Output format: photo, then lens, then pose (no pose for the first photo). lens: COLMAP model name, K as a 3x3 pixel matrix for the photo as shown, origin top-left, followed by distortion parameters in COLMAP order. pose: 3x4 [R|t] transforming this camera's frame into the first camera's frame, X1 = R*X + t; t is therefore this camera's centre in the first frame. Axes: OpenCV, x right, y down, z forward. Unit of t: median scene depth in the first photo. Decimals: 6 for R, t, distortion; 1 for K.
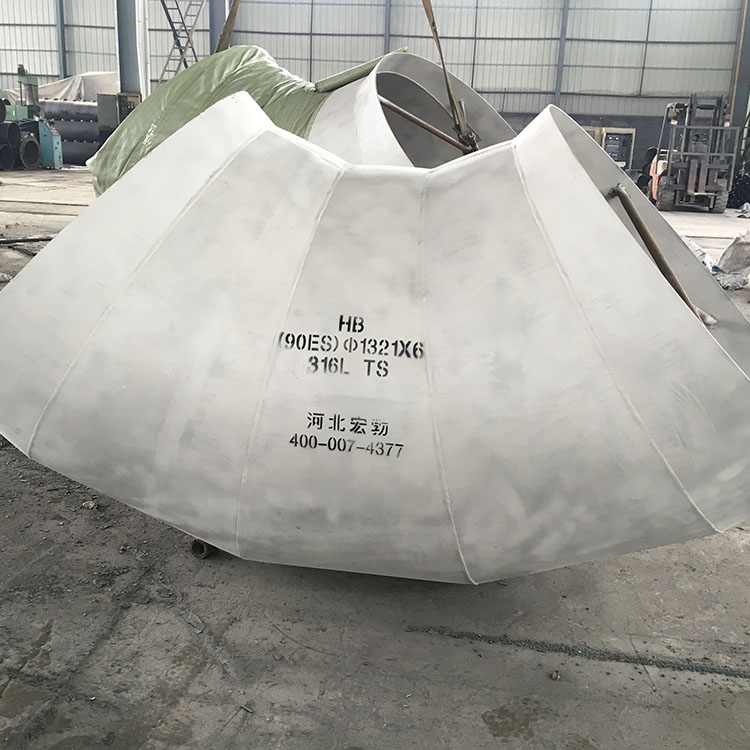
lens RADIAL K [[849.2, 0, 406.0], [0, 849.2, 374.7], [0, 0, 1]] dist [0.033948, -0.018107]
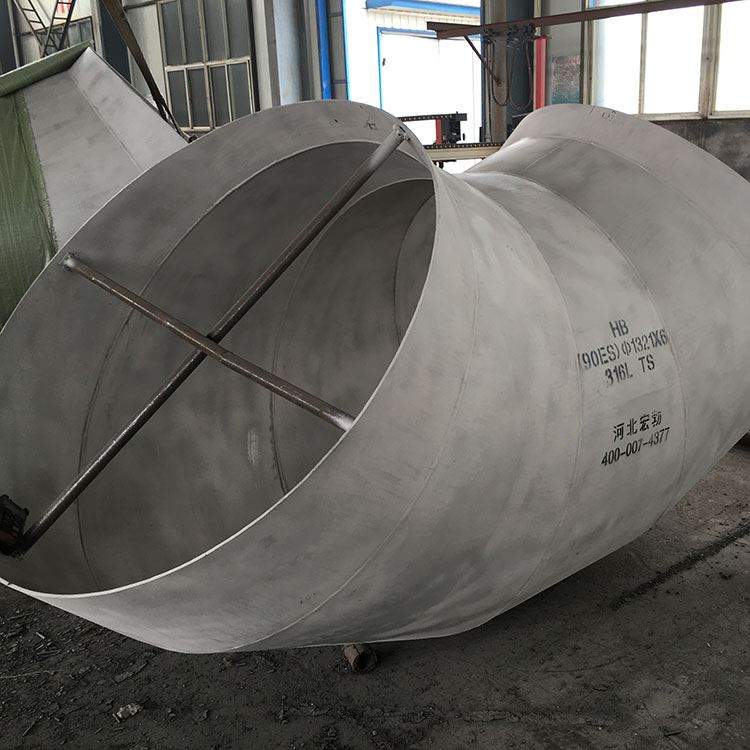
lens RADIAL K [[849.2, 0, 406.0], [0, 849.2, 374.7], [0, 0, 1]] dist [0.033948, -0.018107]
pose [[0.631155, -0.261671, 0.730186, -0.955448], [0.253710, 0.959240, 0.124454, -0.192743], [-0.732990, 0.106706, 0.671818, 0.510343]]
